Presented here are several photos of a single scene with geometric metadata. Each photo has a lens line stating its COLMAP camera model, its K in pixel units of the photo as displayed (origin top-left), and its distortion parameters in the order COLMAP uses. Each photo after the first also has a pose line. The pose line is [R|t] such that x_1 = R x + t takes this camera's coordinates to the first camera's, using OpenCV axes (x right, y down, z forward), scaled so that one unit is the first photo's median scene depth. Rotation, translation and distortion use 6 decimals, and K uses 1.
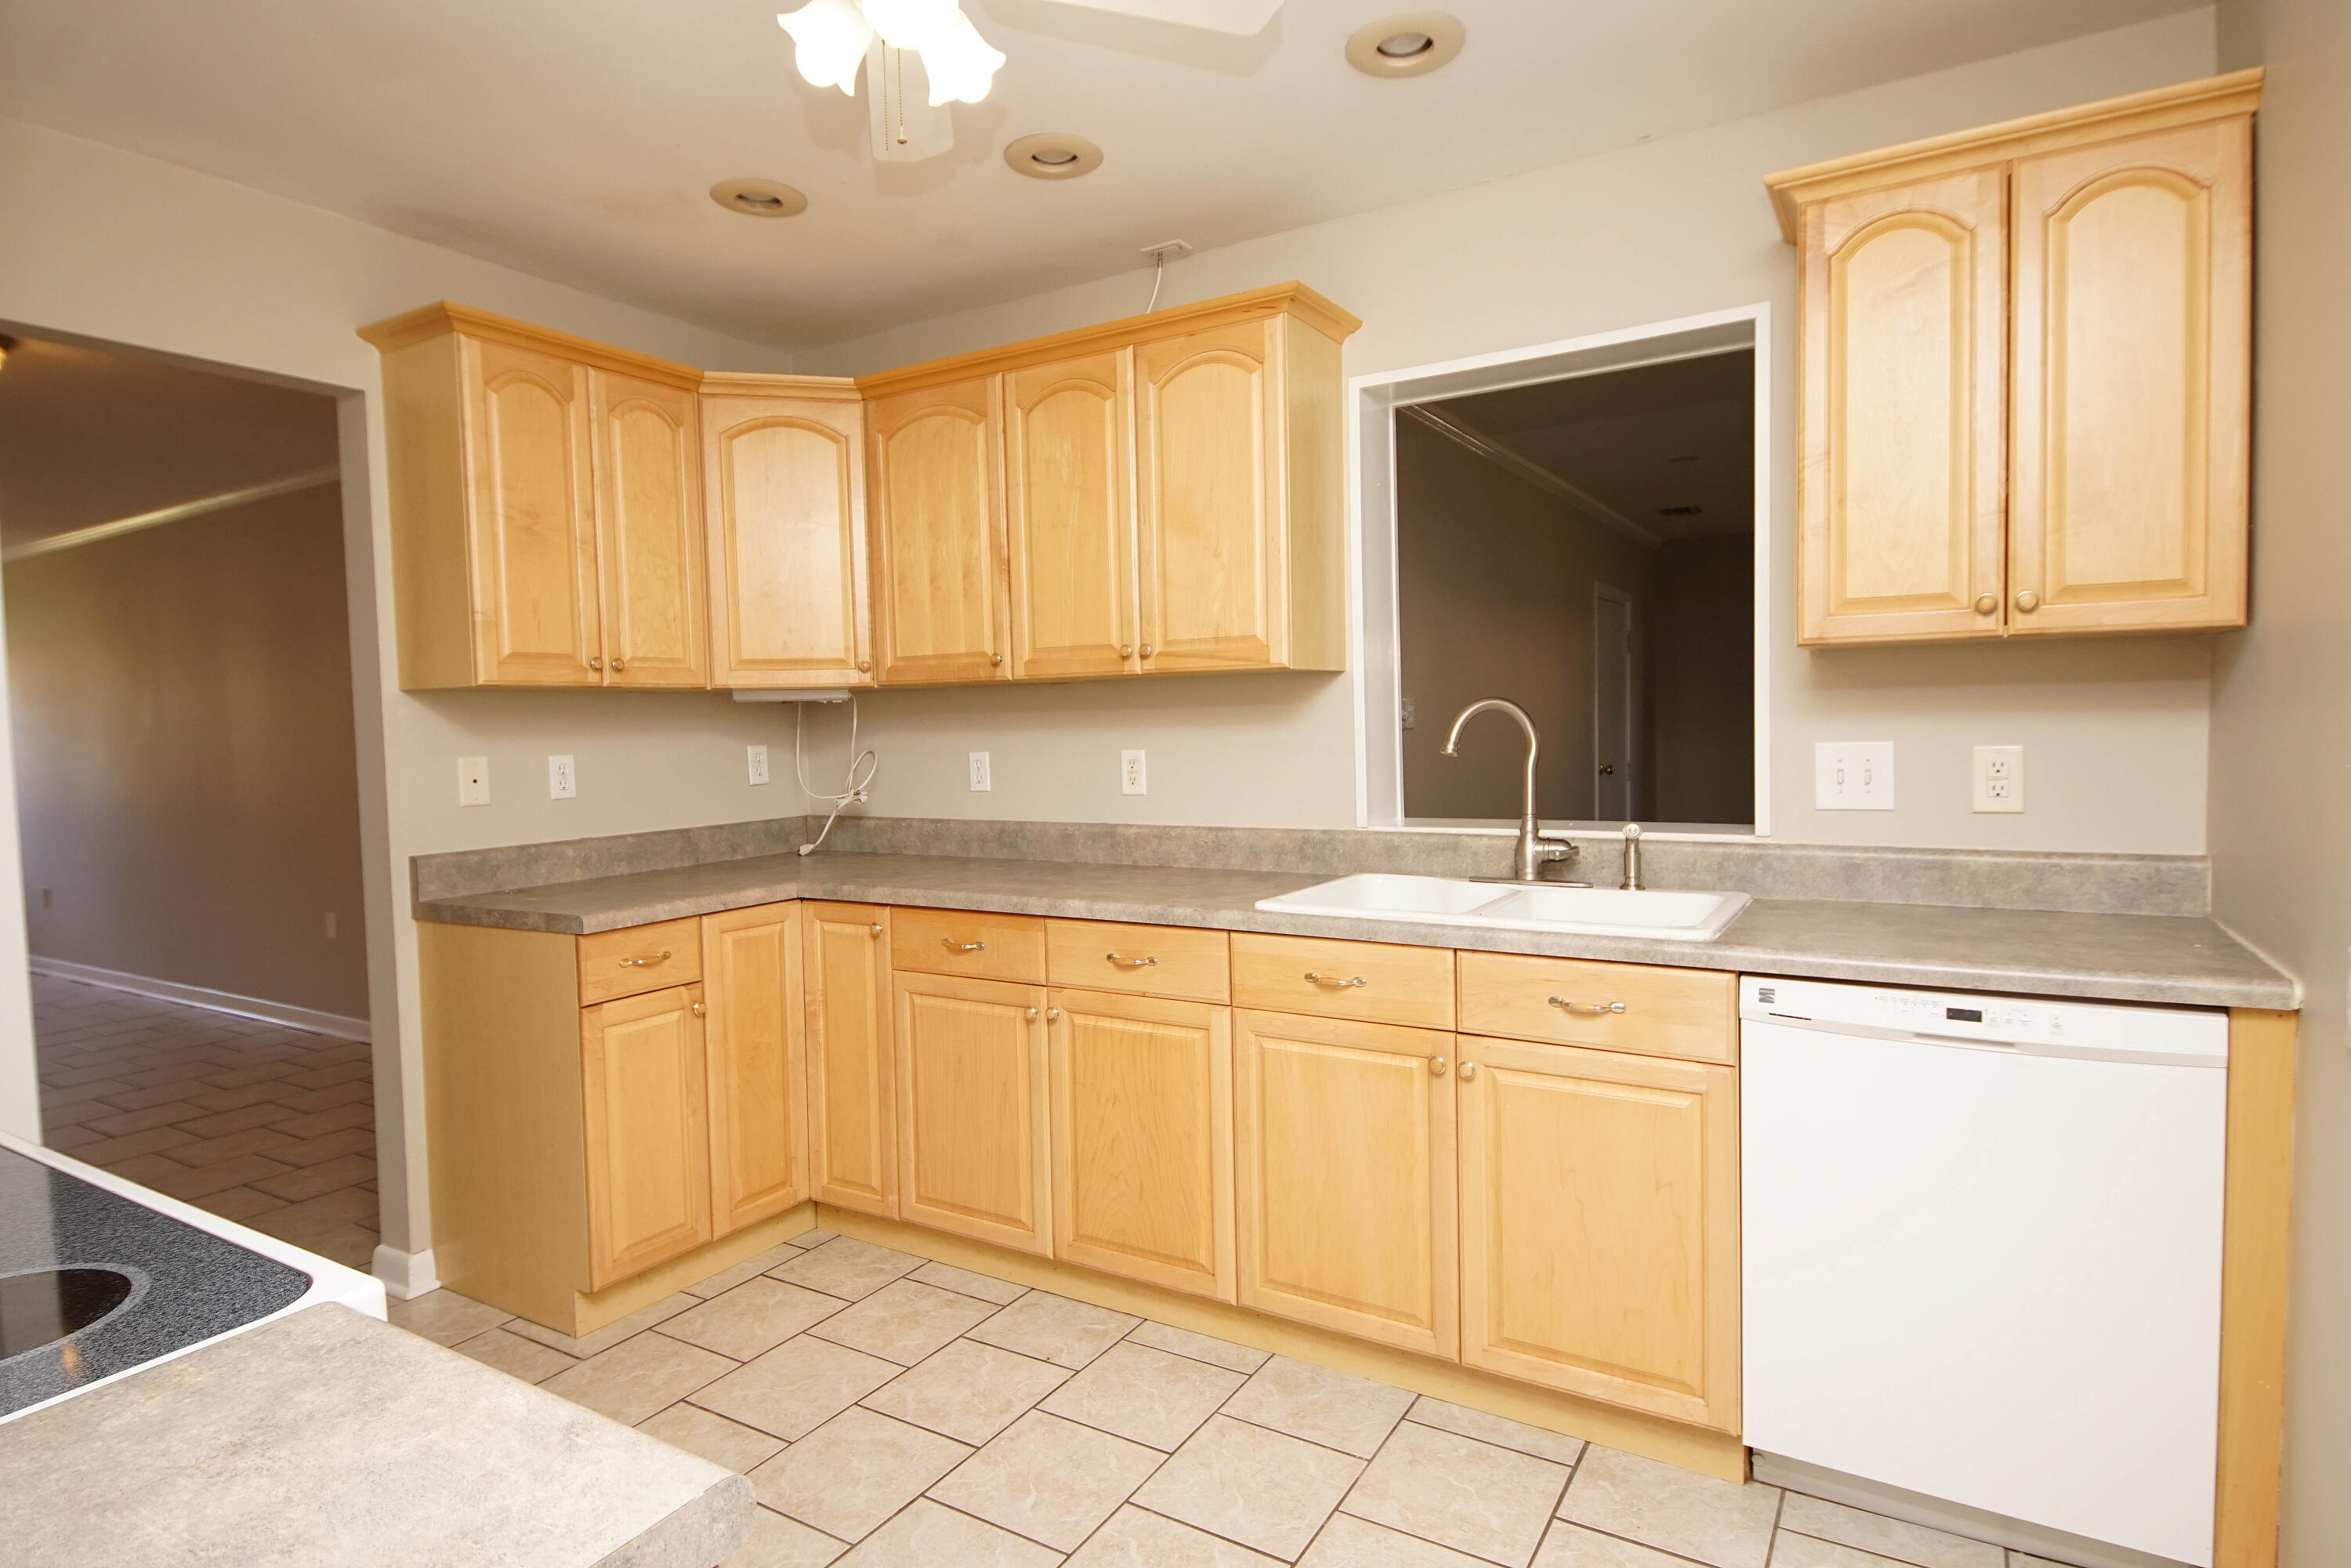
lens RADIAL K [[1267.9, 0, 1162.3], [0, 1267.9, 781.5], [0, 0, 1]] dist [0.029569, -0.019565]
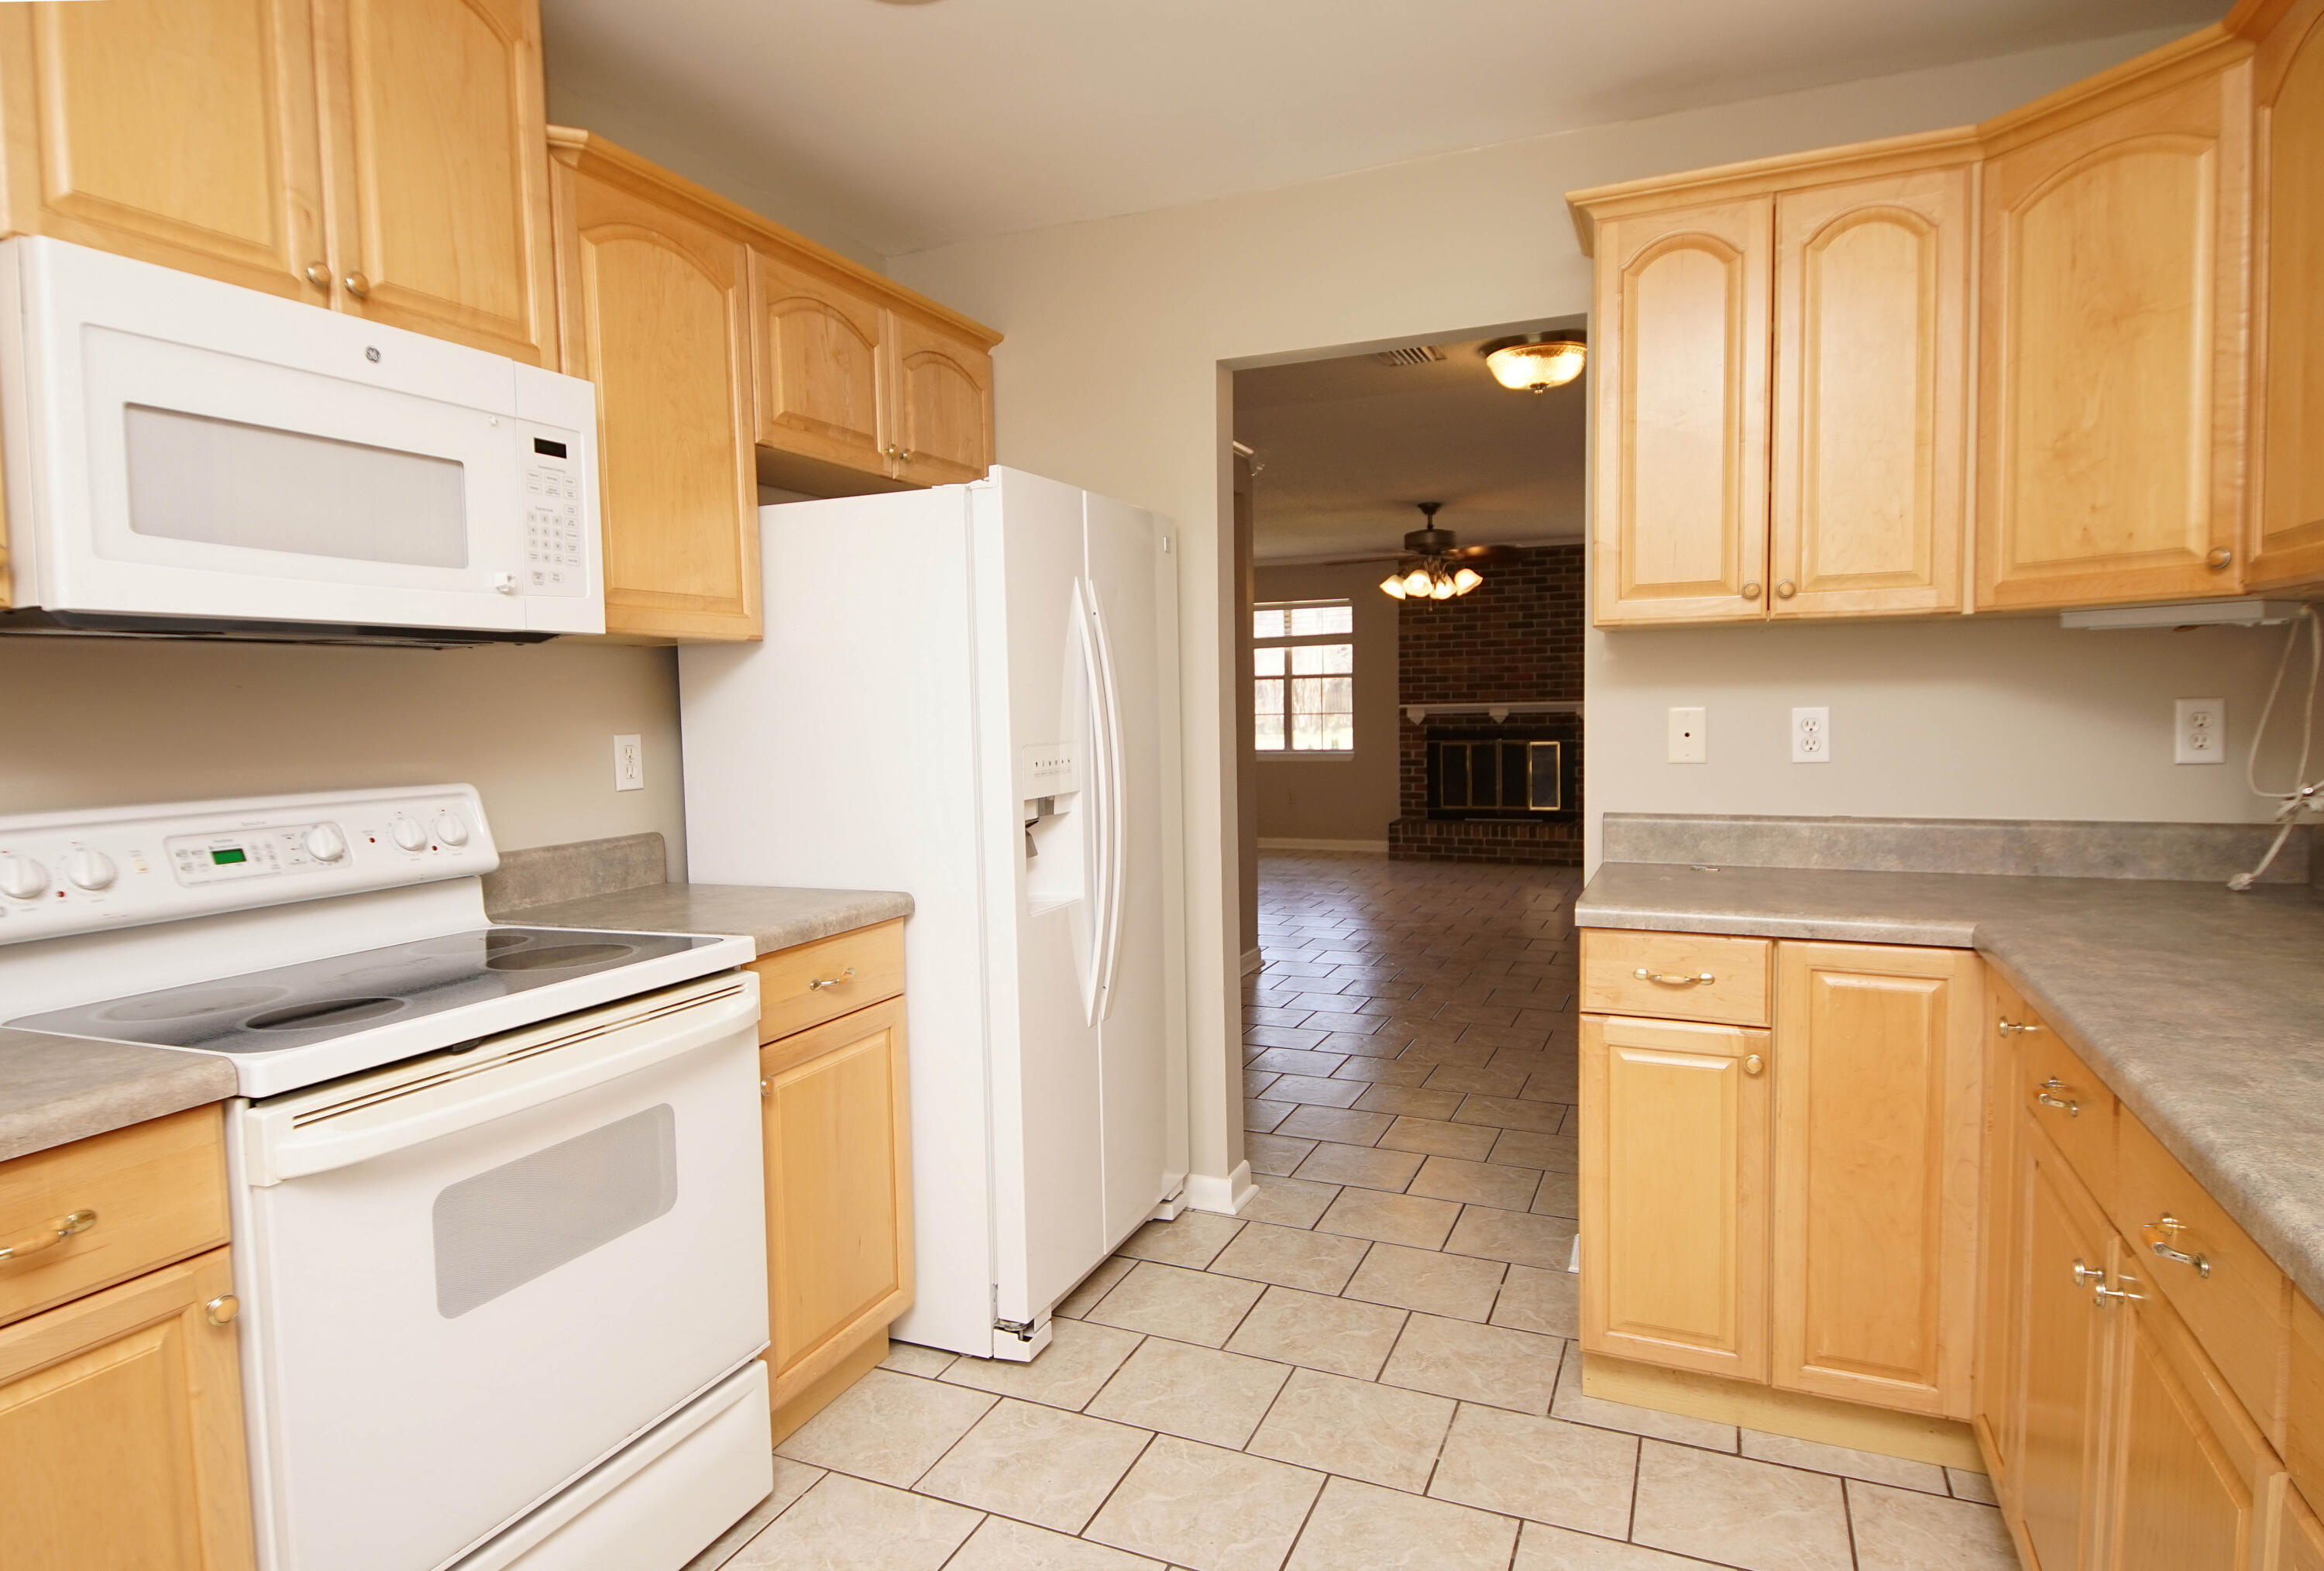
lens RADIAL K [[1300.3, 0, 1123.6], [0, 1300.3, 788.6], [0, 0, 1]] dist [-0.000925, -0.009911]
pose [[0.119784, 0.089991, -0.988713, 0.307502], [-0.032530, 0.995704, 0.086687, -0.029716], [0.992267, 0.021779, 0.122197, 0.553748]]
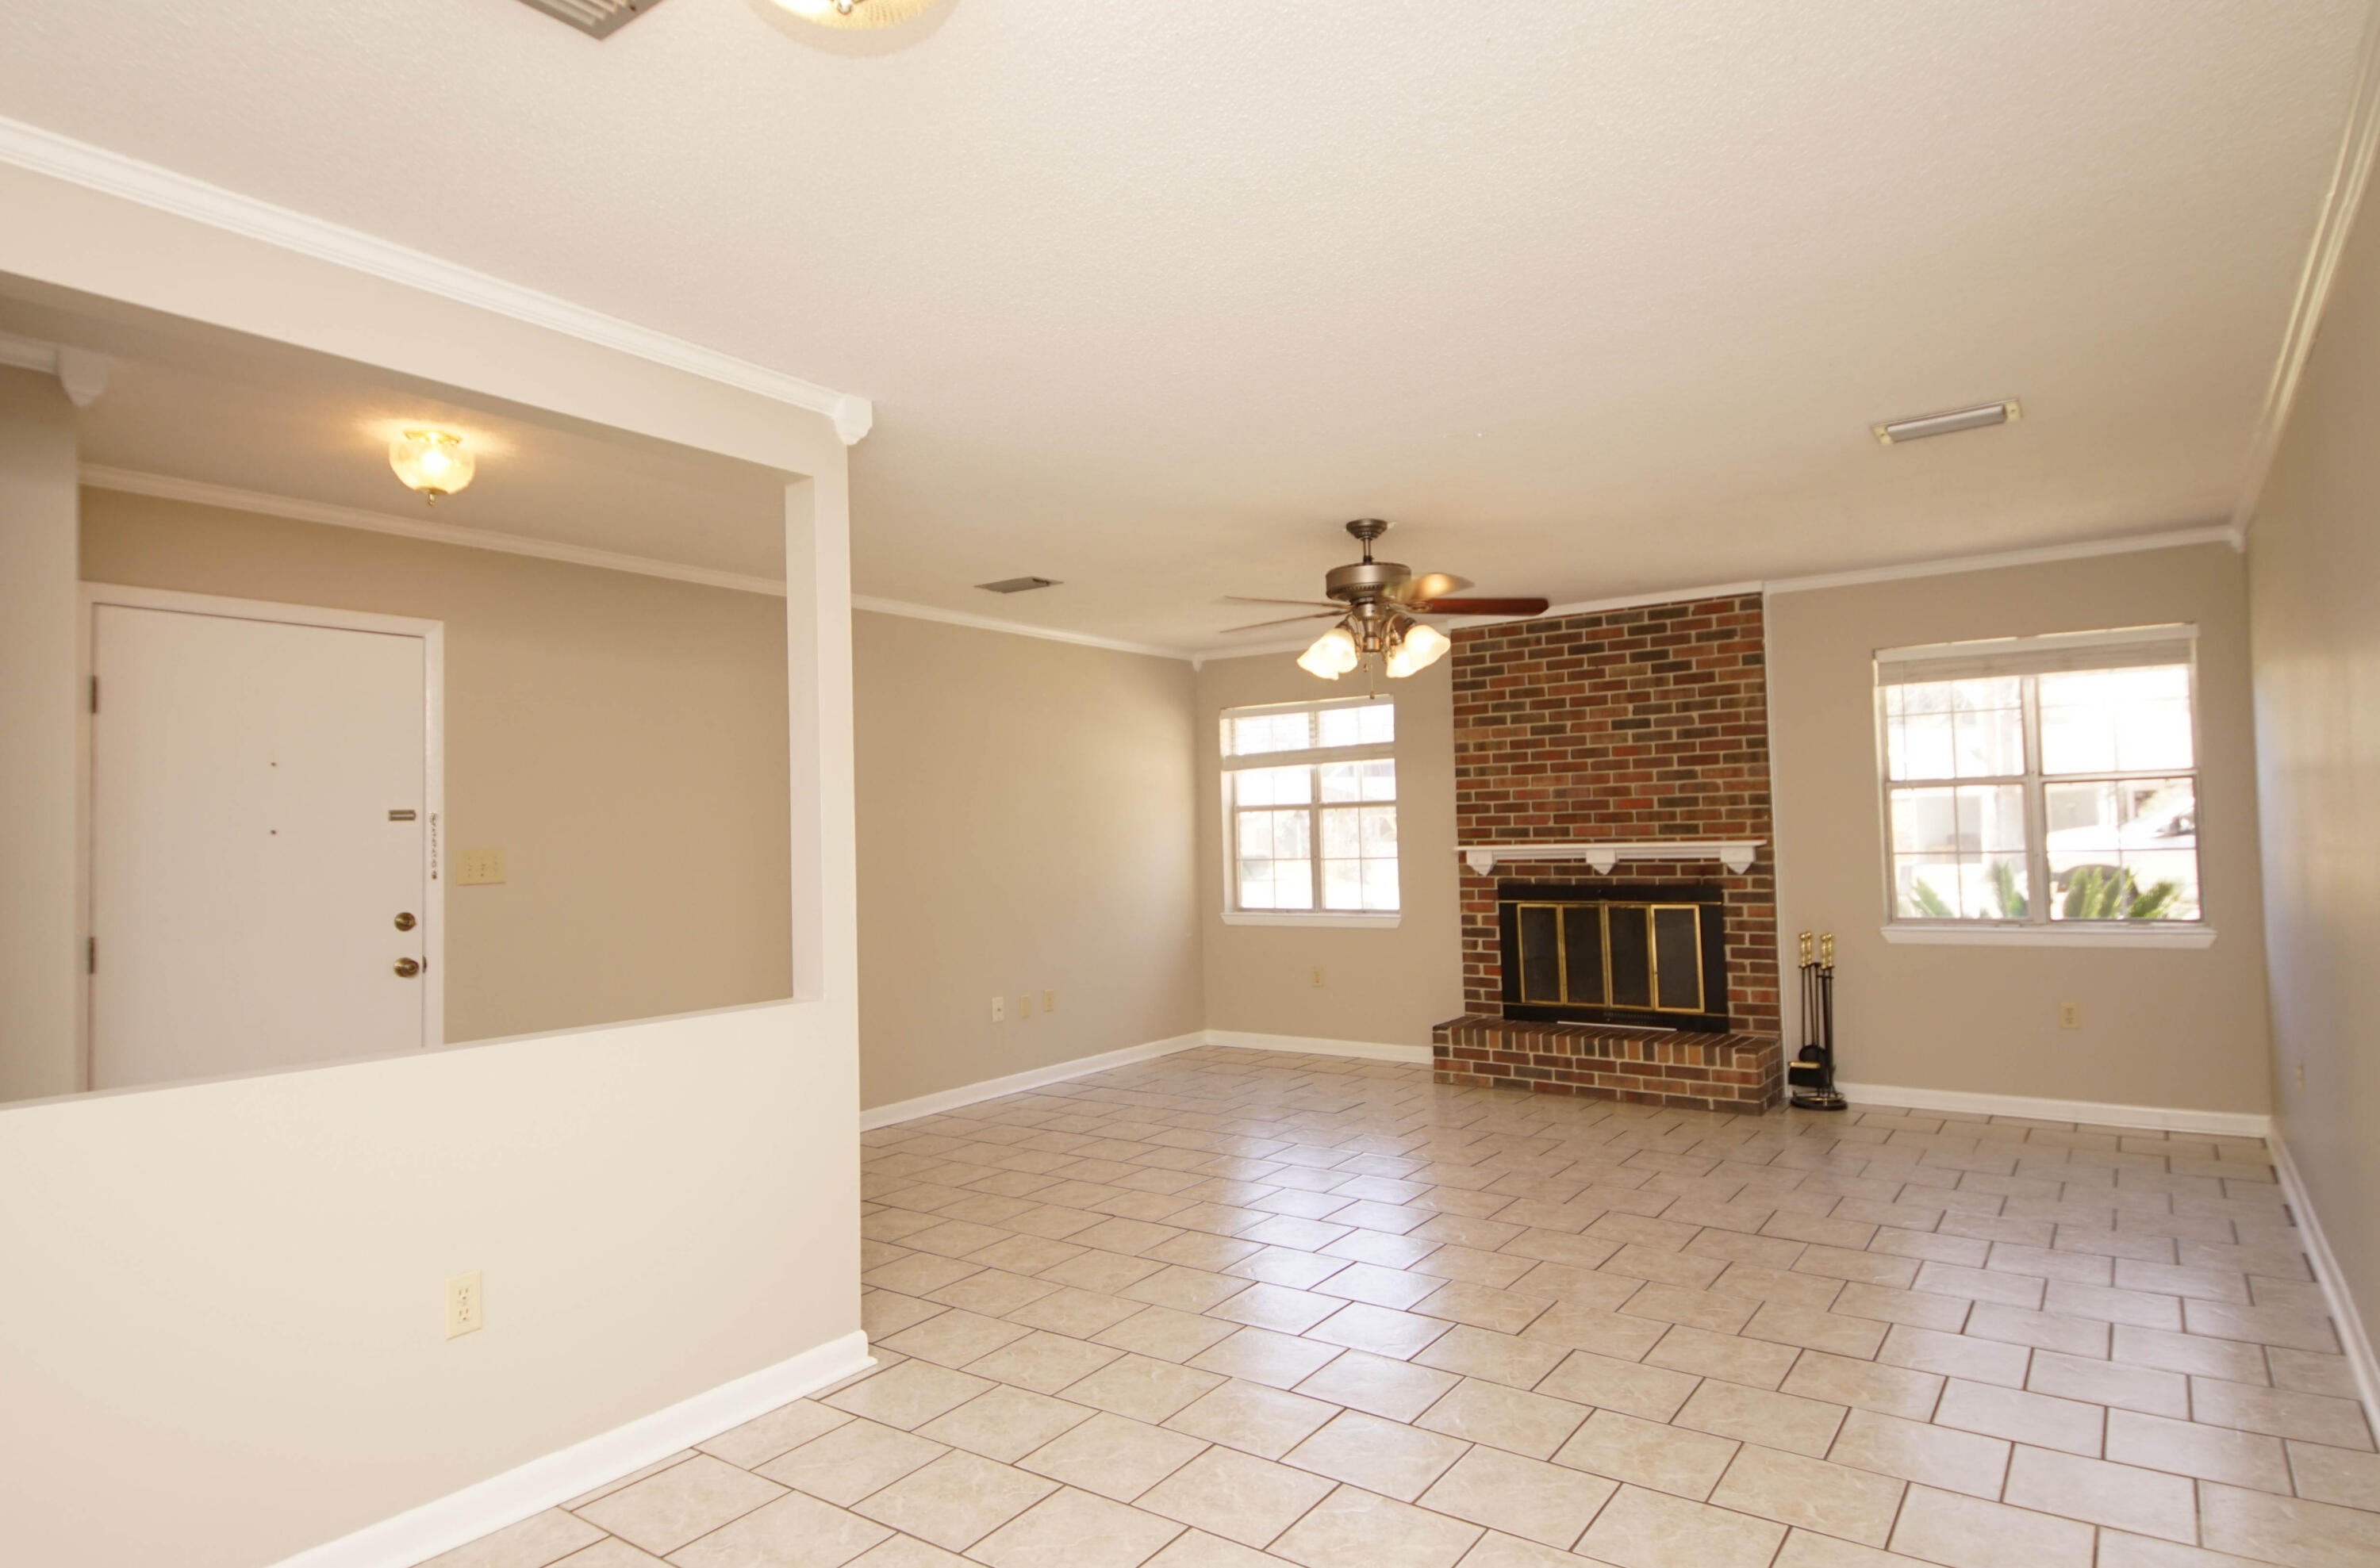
lens RADIAL K [[1352.3, 0, 1145.9], [0, 1352.3, 783.2], [0, 0, 1]] dist [0.015674, -0.013815]
pose [[-0.083296, -0.008996, -0.996484, -0.617210], [-0.022096, 0.999730, -0.007178, -0.059616], [0.996280, 0.021420, -0.083472, 1.374366]]
